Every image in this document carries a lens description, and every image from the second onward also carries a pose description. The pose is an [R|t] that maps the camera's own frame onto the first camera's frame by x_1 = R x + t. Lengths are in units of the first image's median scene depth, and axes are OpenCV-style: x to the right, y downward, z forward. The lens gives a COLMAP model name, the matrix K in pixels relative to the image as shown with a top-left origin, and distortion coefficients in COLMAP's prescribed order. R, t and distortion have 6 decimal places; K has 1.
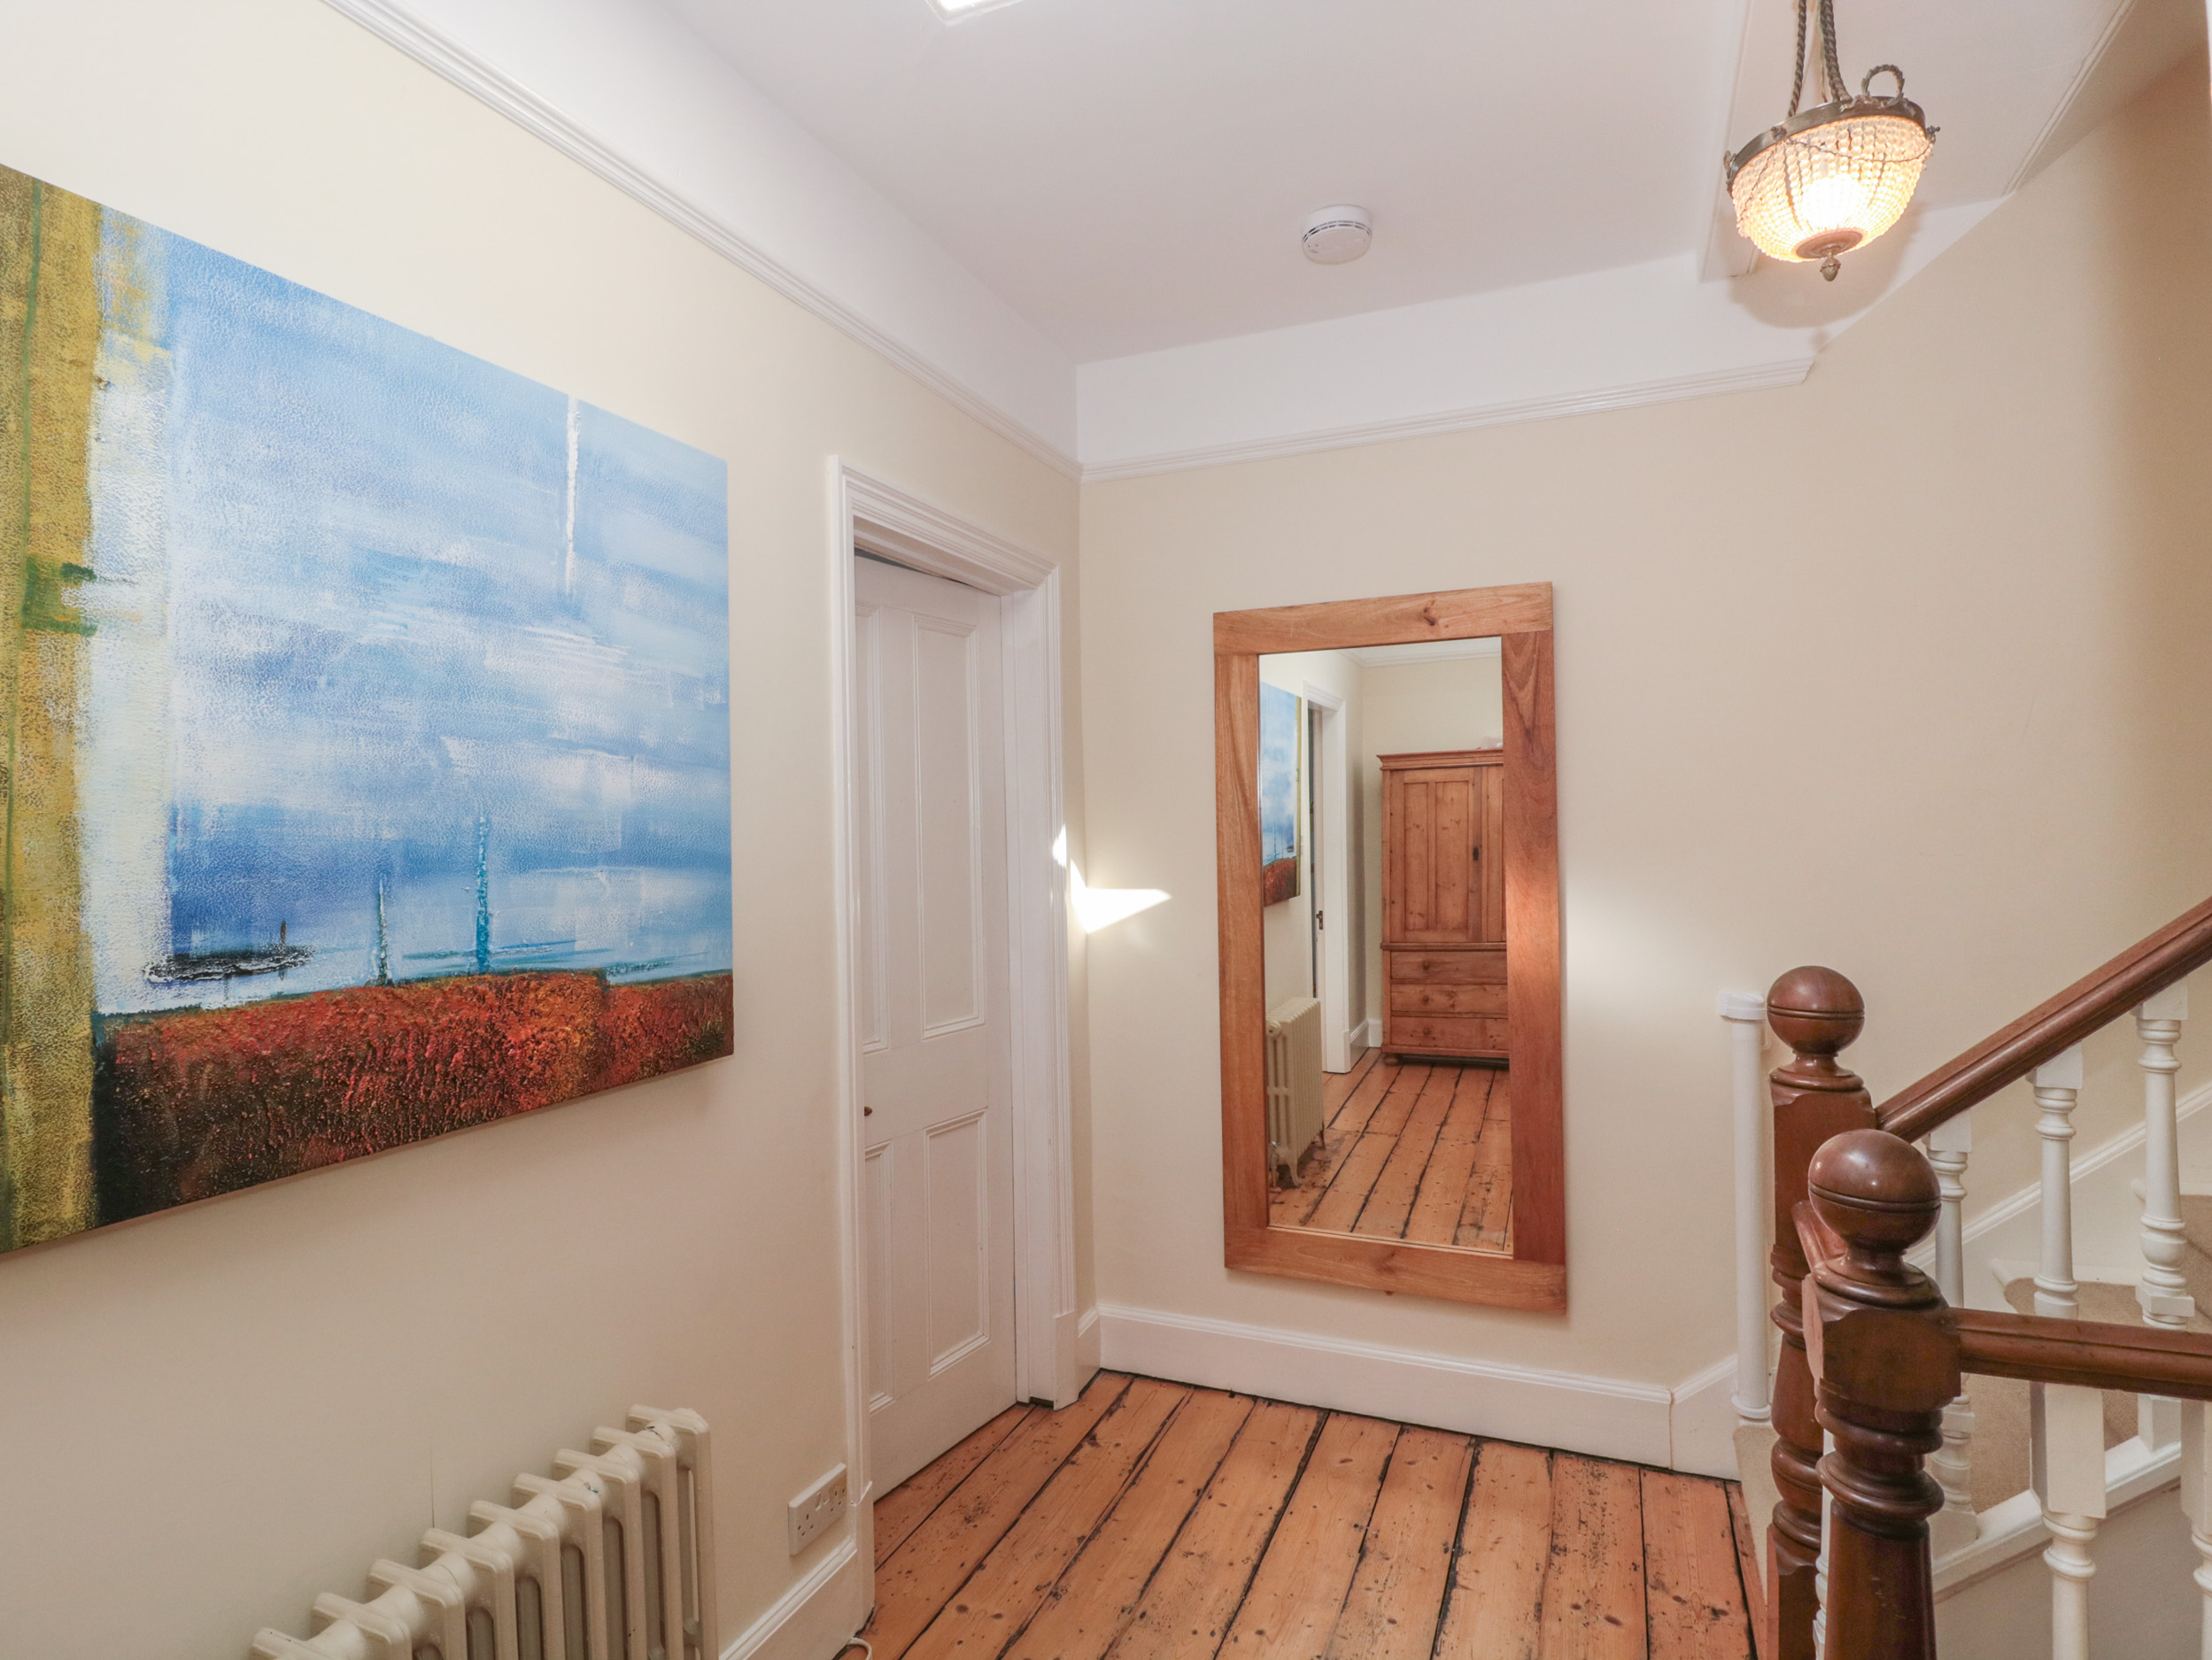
lens RADIAL K [[1153.3, 0, 1109.2], [0, 1153.3, 821.4], [0, 0, 1]] dist [0.001994, -0.016425]
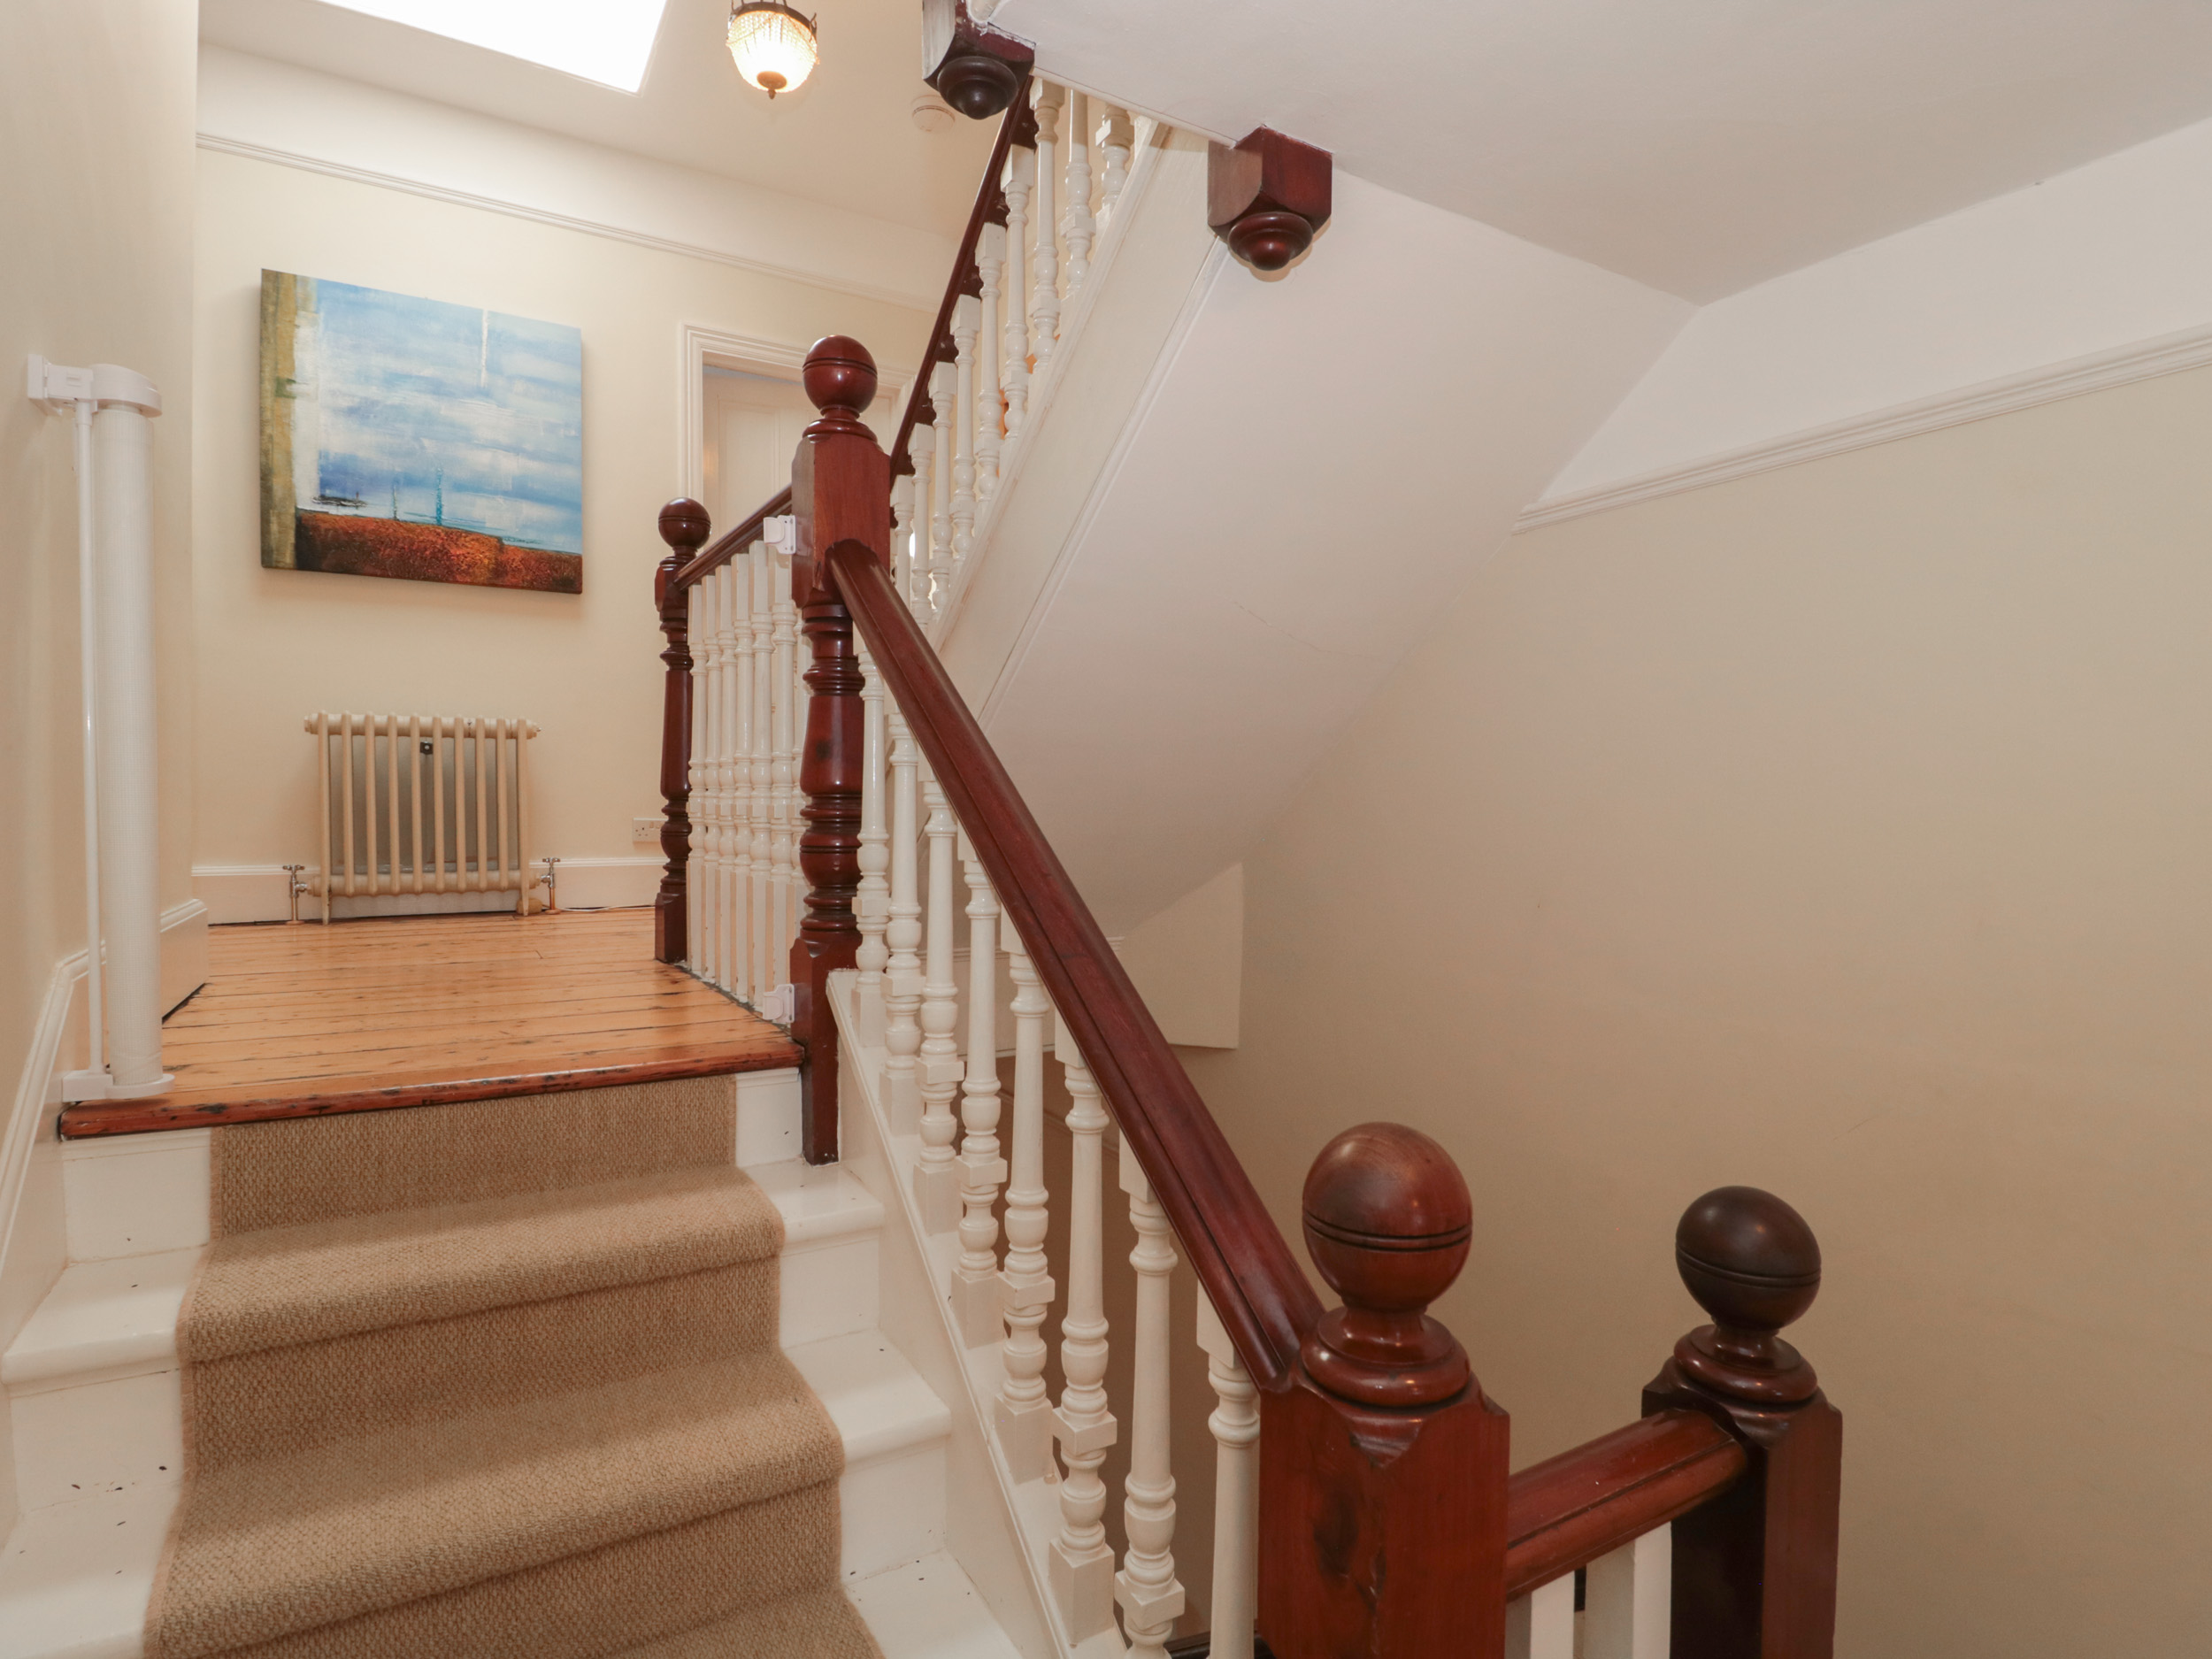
lens RADIAL K [[1153.4, 0, 1109.2], [0, 1153.4, 820.9], [0, 0, 1]] dist [0.001994, -0.016425]
pose [[0.803408, 0.031317, -0.594605, 2.641423], [-0.015308, 0.999372, 0.031953, 0.796270], [0.595232, -0.016569, 0.803383, -0.299082]]
